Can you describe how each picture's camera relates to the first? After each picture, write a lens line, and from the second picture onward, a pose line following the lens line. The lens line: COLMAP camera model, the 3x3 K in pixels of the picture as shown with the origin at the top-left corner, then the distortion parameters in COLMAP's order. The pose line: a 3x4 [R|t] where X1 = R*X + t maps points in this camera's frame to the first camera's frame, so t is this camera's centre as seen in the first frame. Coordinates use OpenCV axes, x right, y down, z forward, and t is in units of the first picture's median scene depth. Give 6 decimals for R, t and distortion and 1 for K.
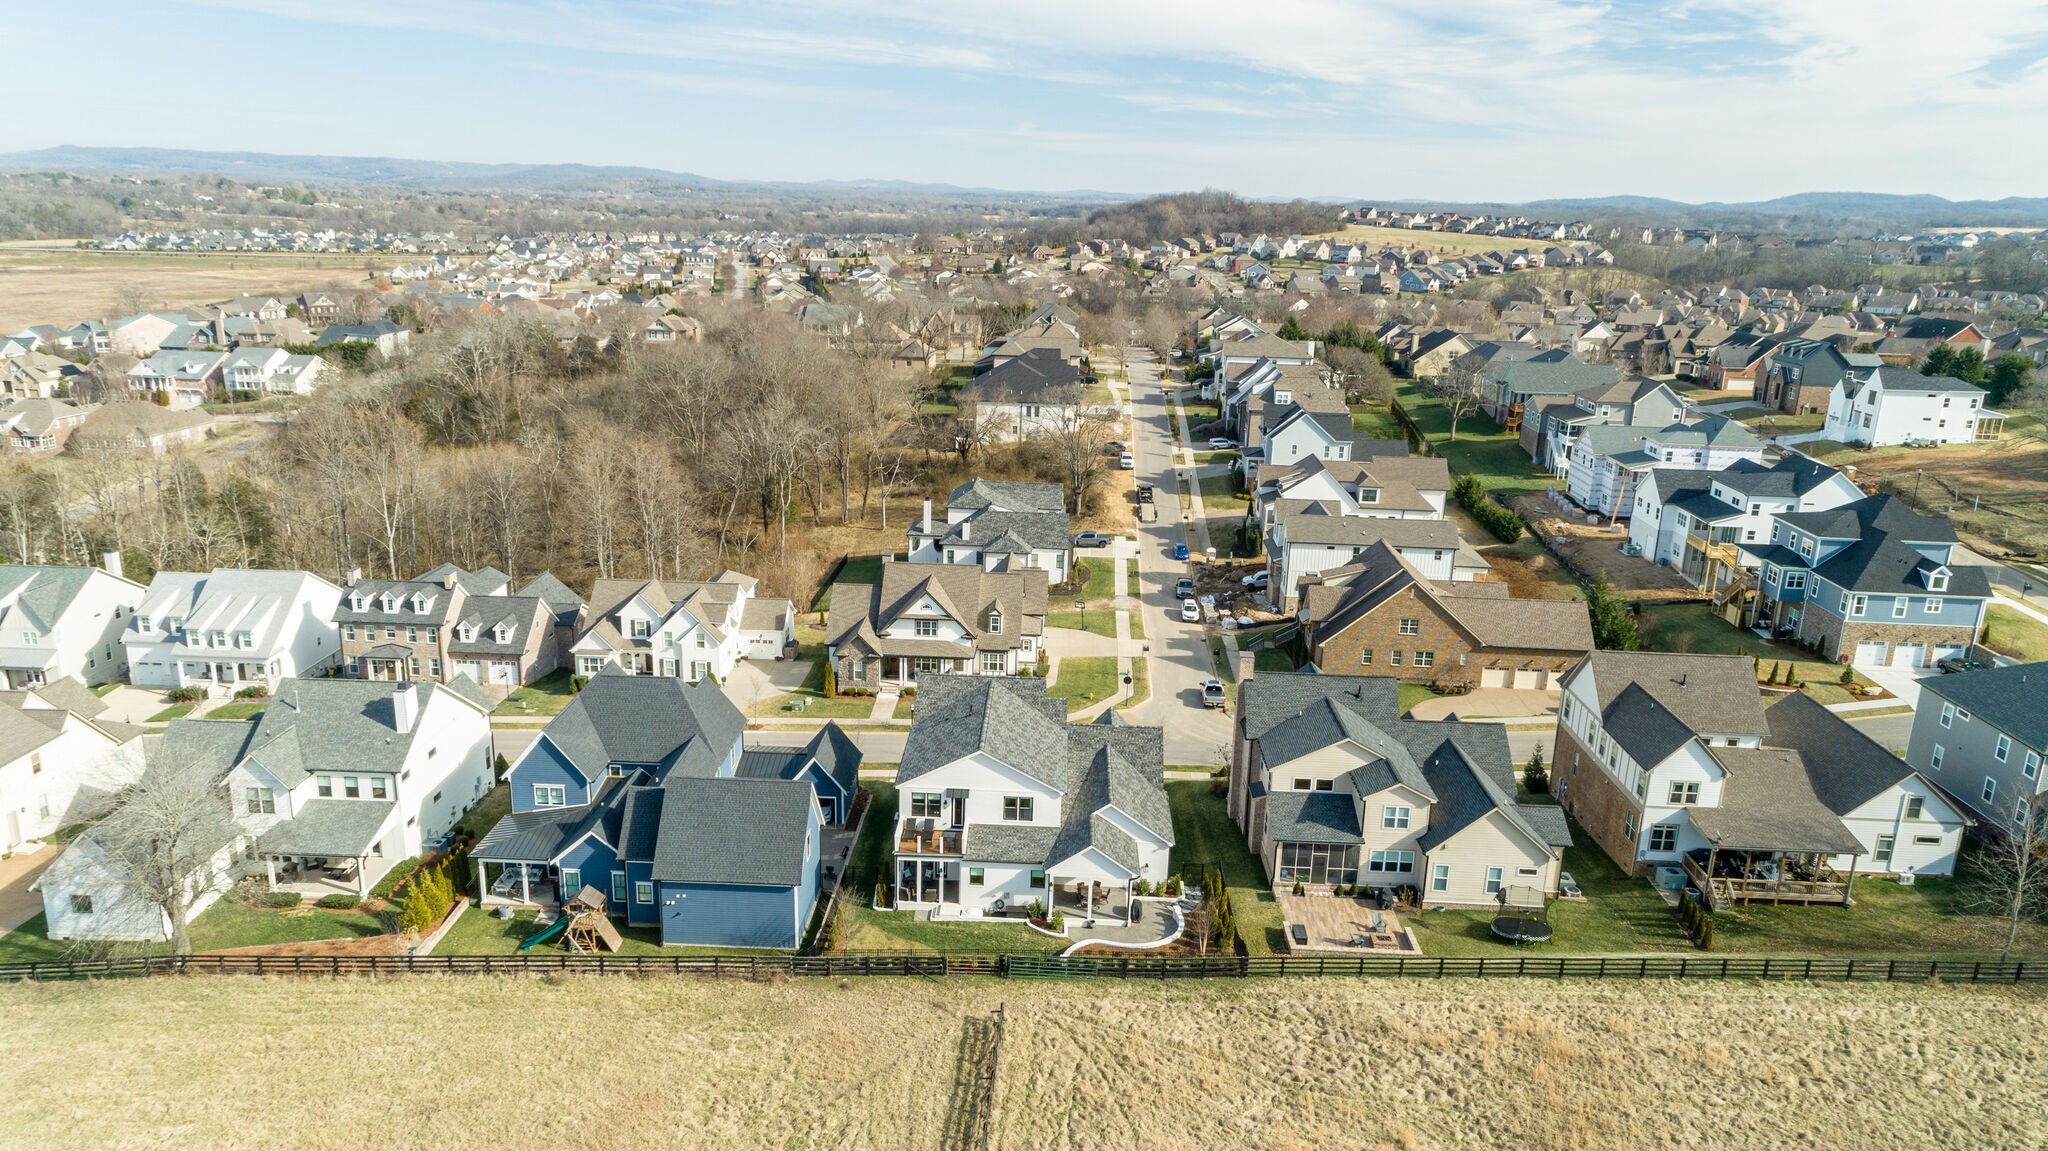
lens RADIAL K [[1371.7, 0, 1023.9], [0, 1371.7, 574.2], [0, 0, 1]] dist [0.013654, 0.008400]
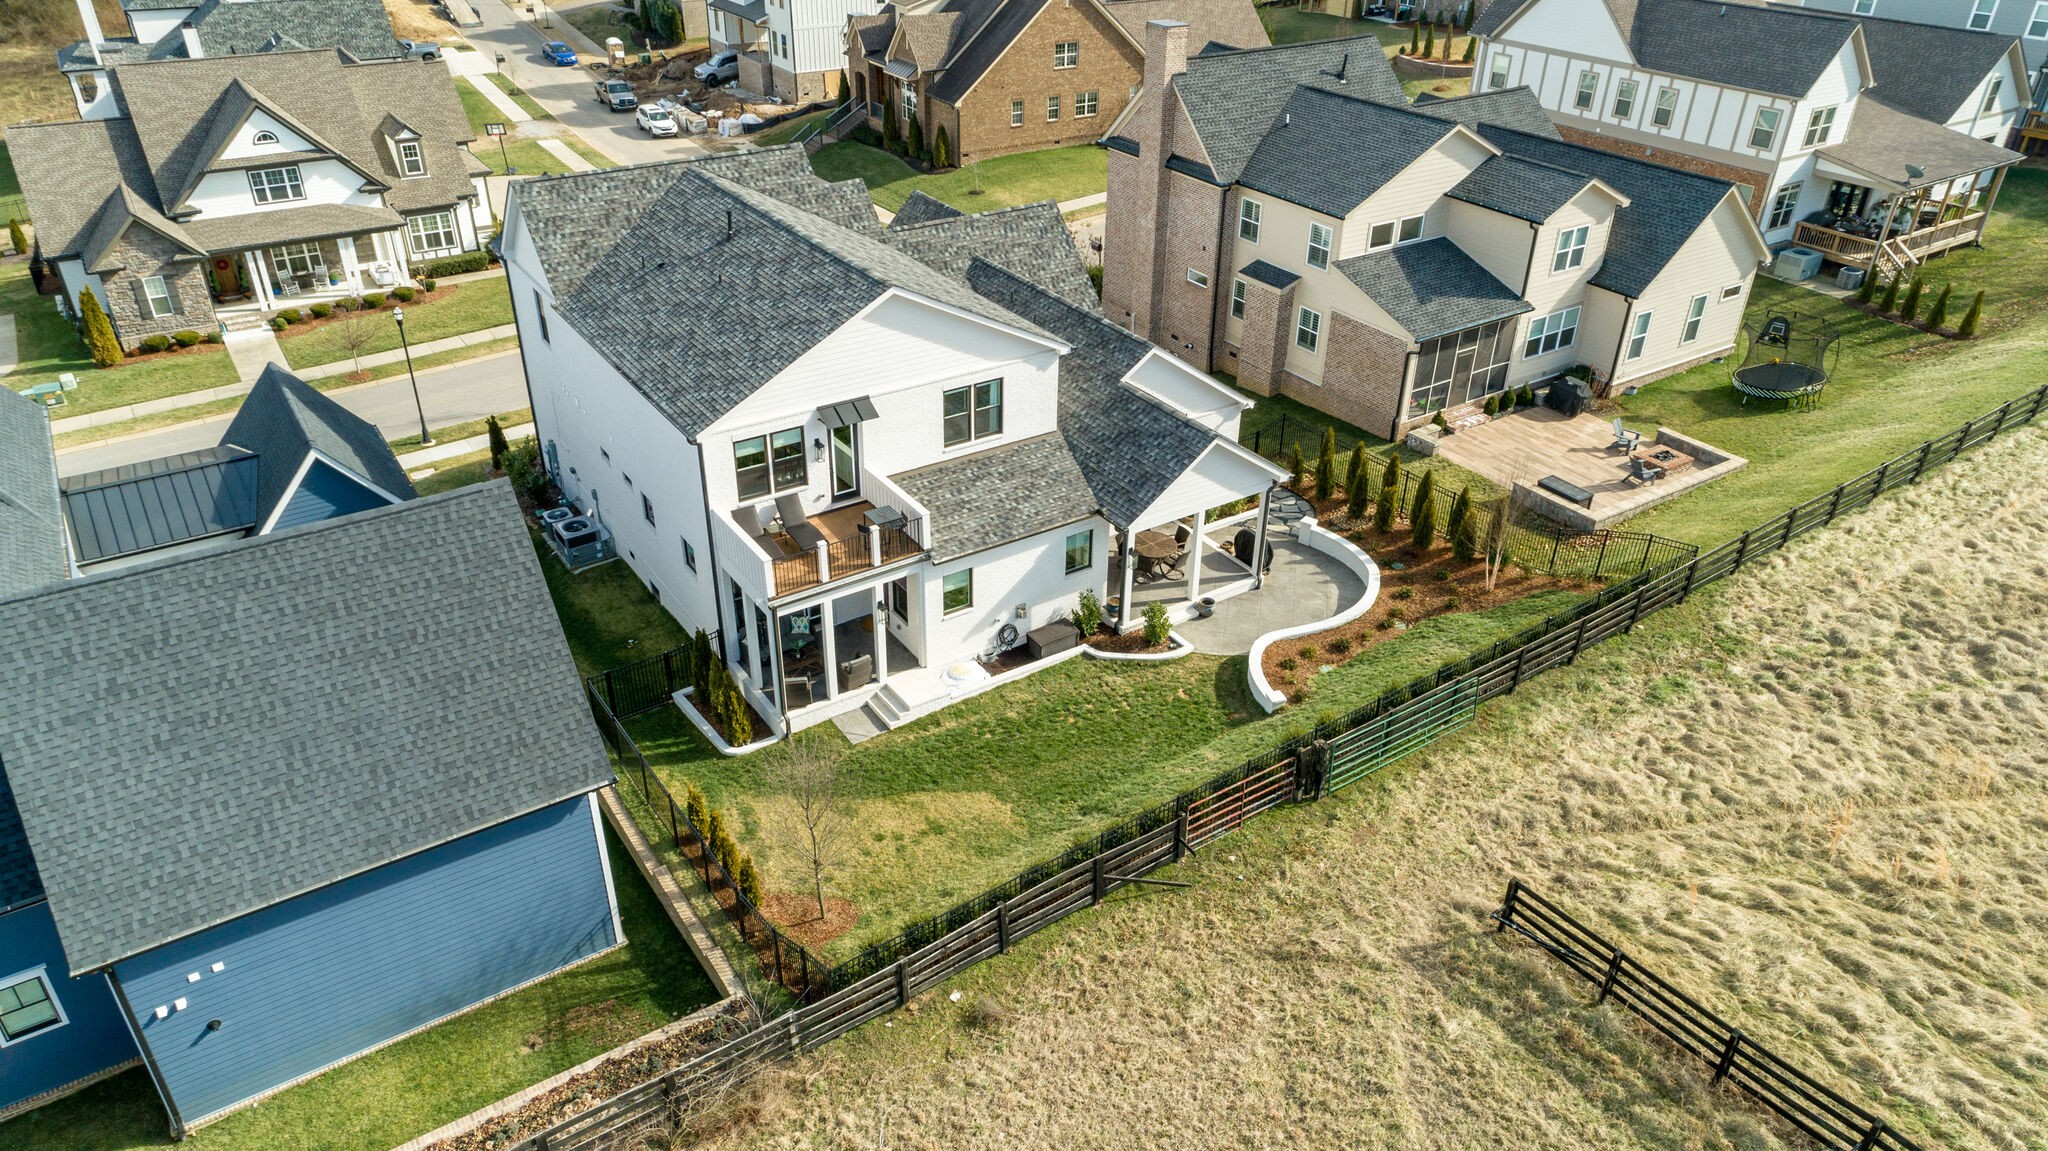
lens RADIAL K [[1371.7, 0, 1022.8], [0, 1371.7, 577.6], [0, 0, 1]] dist [0.013654, 0.008400]
pose [[0.813660, -0.312810, 0.490007, -0.212520], [0.165546, 0.932668, 0.320506, 0.085757], [-0.557272, -0.179664, 0.810660, 0.640448]]
